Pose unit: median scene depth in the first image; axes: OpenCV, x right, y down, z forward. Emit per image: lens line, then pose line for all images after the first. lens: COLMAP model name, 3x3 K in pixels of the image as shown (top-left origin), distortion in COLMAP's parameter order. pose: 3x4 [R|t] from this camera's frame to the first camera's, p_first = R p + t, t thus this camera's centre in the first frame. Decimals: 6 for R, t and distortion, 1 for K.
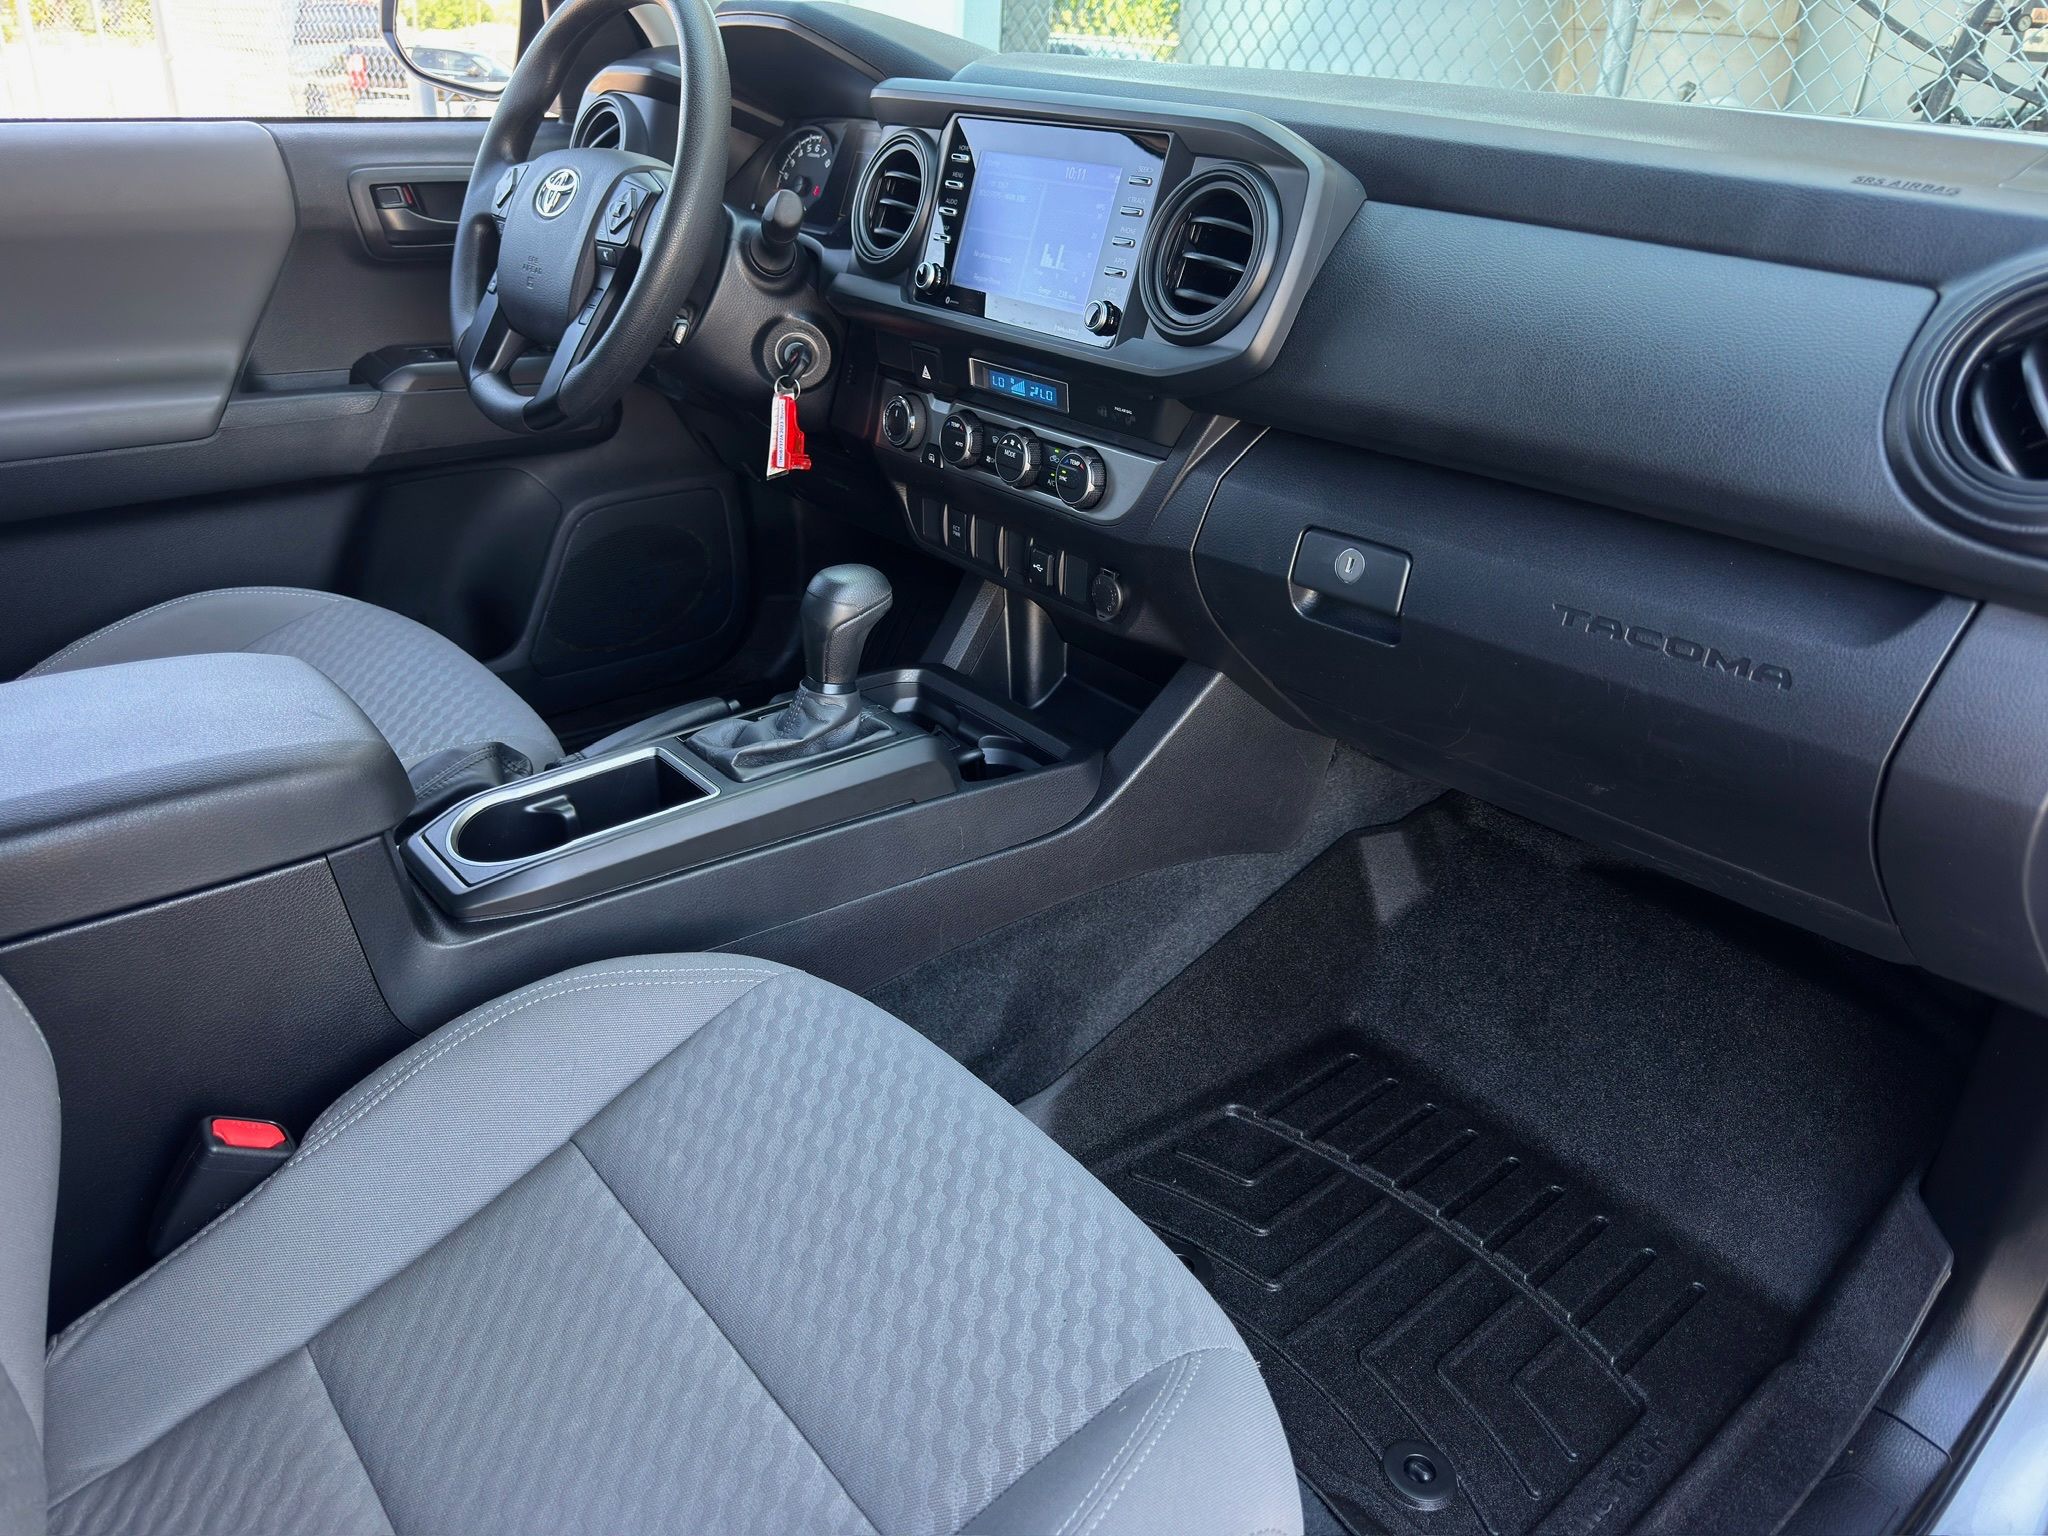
lens RADIAL K [[1403.7, 0, 1021.7], [0, 1403.7, 779.3], [0, 0, 1]] dist [0.011999, -0.009694]
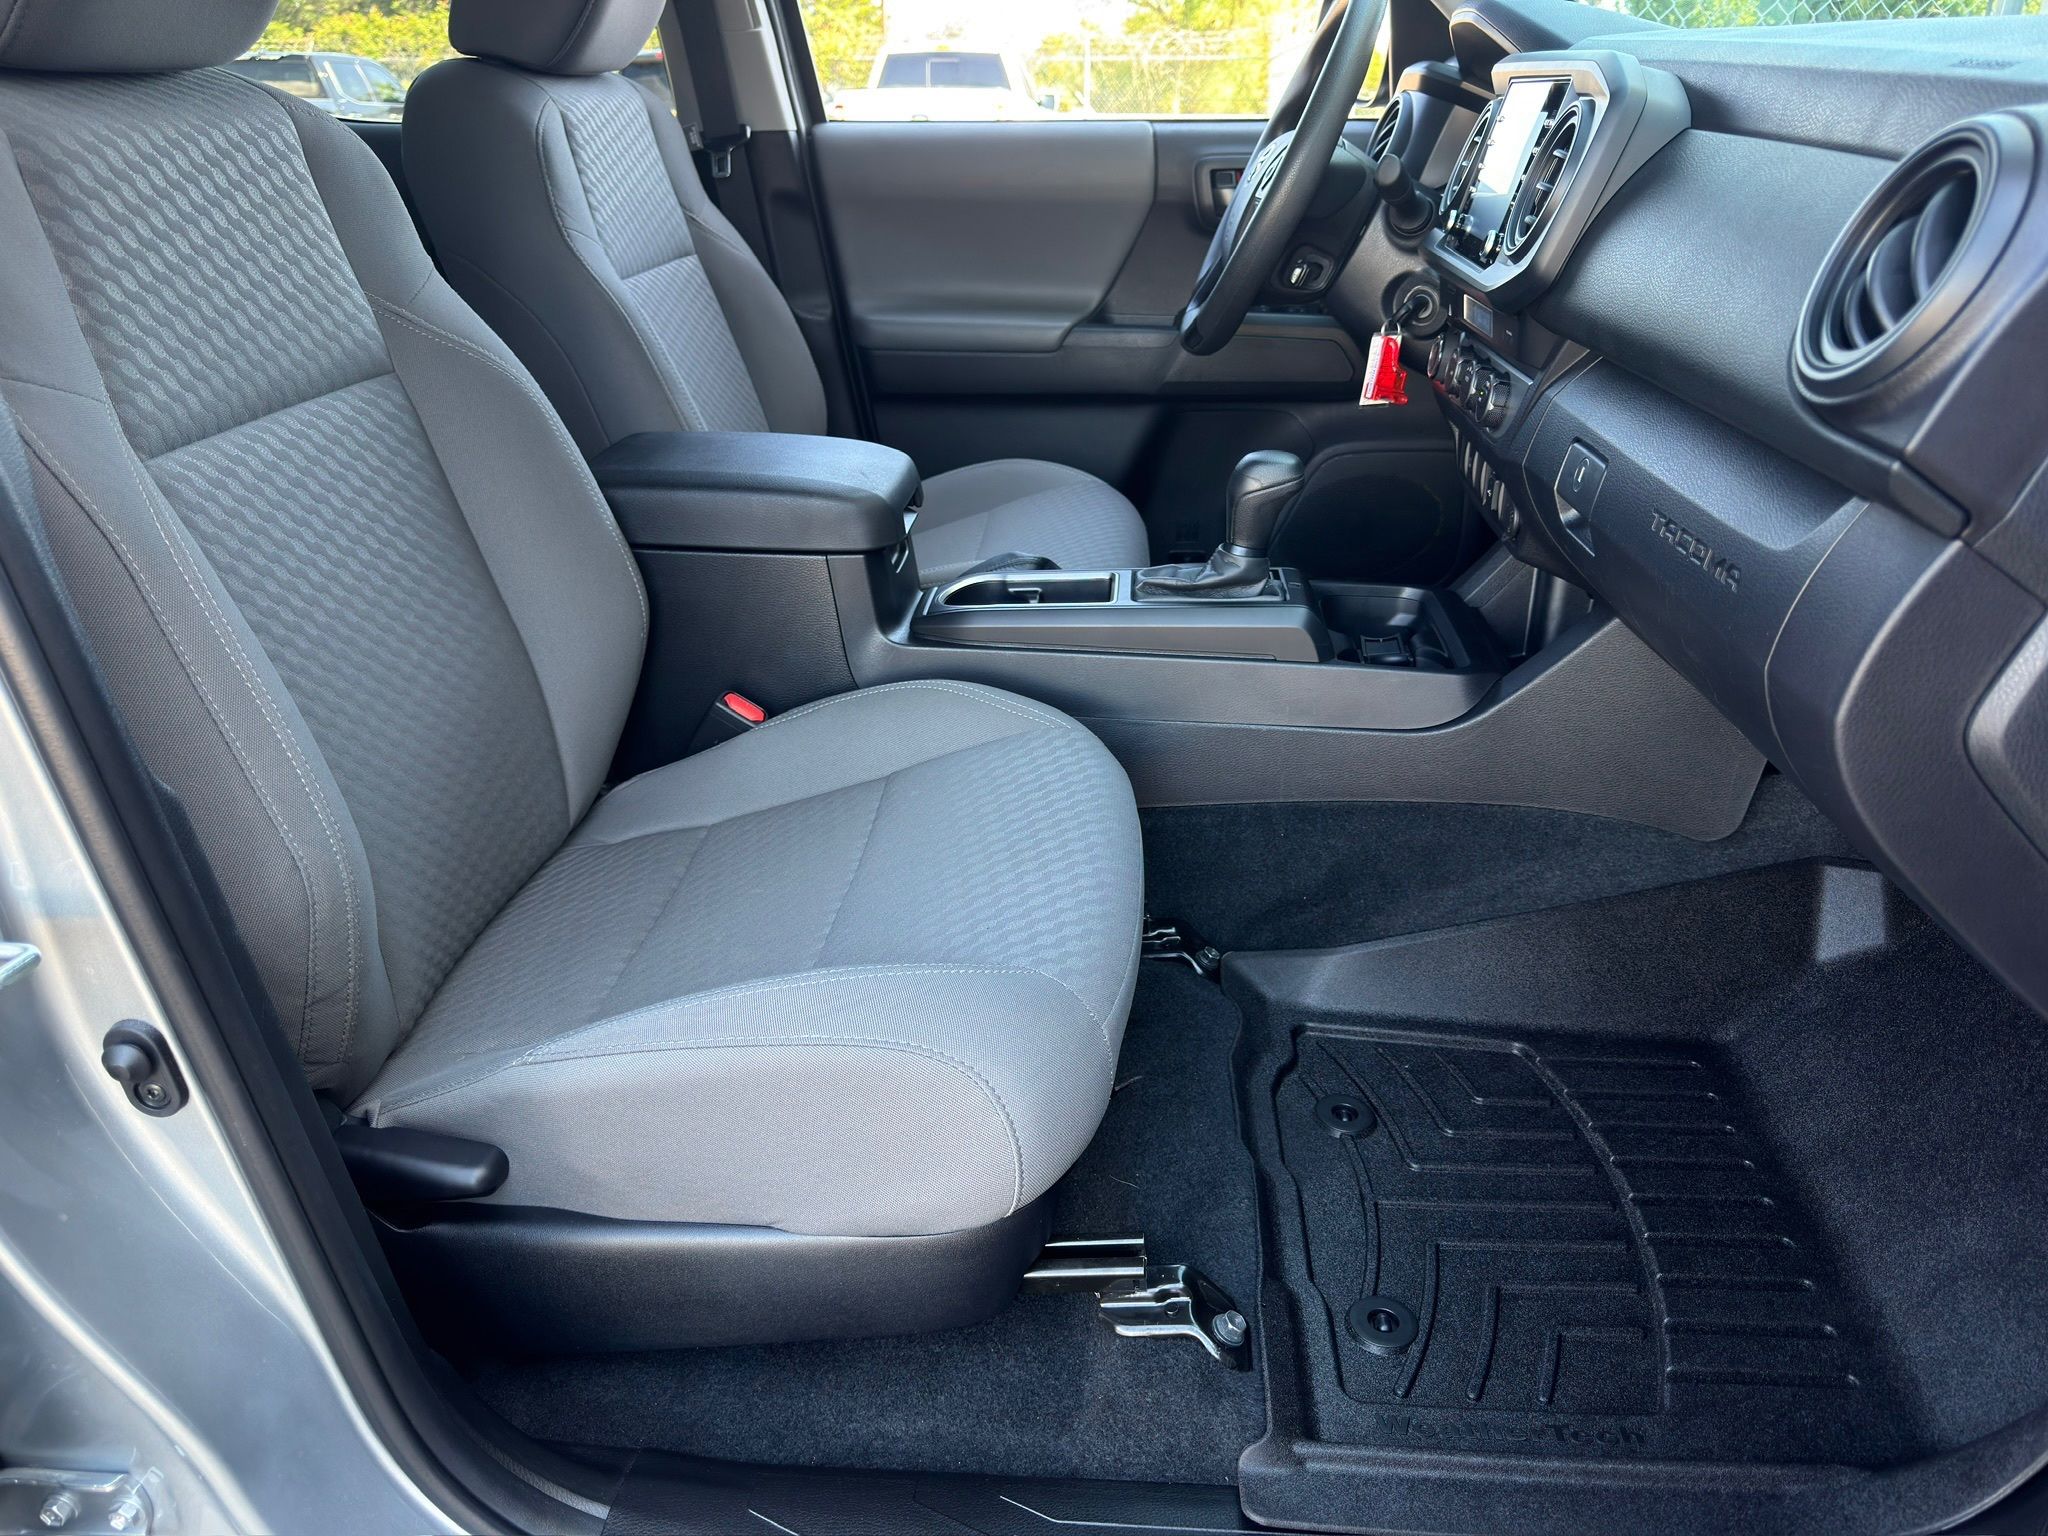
lens RADIAL K [[1403.7, 0, 1007.4], [0, 1403.7, 762.6], [0, 0, 1]] dist [0.011999, -0.009694]
pose [[0.721887, 0.261356, -0.640759, 0.431630], [-0.283772, 0.956307, 0.070362, 0.065304], [0.631152, 0.131036, 0.764511, -0.025215]]
